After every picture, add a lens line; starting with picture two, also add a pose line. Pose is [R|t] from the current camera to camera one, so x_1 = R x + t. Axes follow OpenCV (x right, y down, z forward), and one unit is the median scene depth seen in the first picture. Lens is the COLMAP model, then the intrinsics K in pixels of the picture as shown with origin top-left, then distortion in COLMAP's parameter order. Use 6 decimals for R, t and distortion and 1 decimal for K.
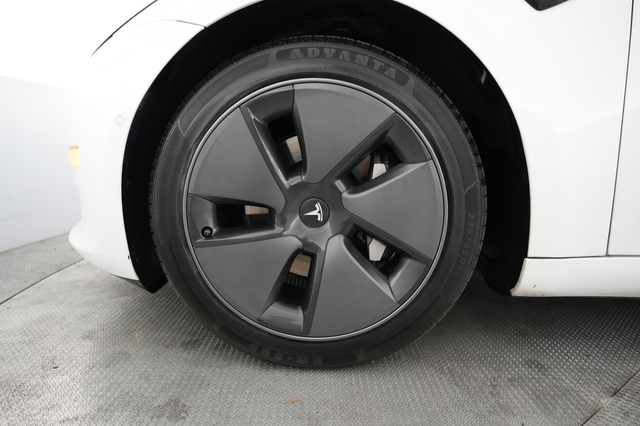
lens RADIAL K [[416.9, 0, 321.4], [0, 416.9, 213.0], [0, 0, 1]] dist [0.004121, -0.000047]
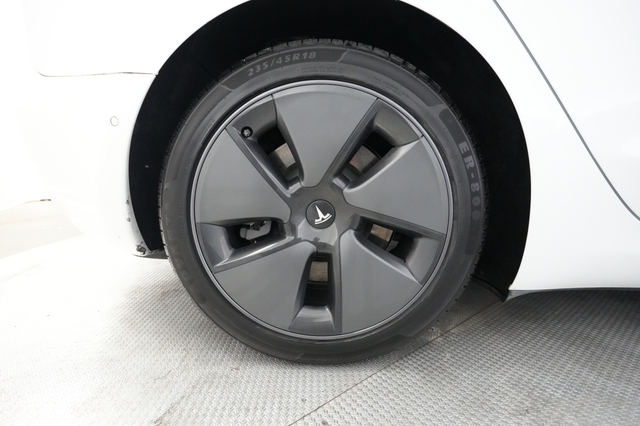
lens RADIAL K [[322.9, 0, 319.2], [0, 322.9, 213.3], [0, 0, 1]] dist [-0.003058, -0.000037]
pose [[0.975267, -0.220327, -0.017604, -0.005253], [0.220286, 0.975426, -0.004247, -0.000928], [0.018107, 0.000264, 0.999836, 0.212003]]
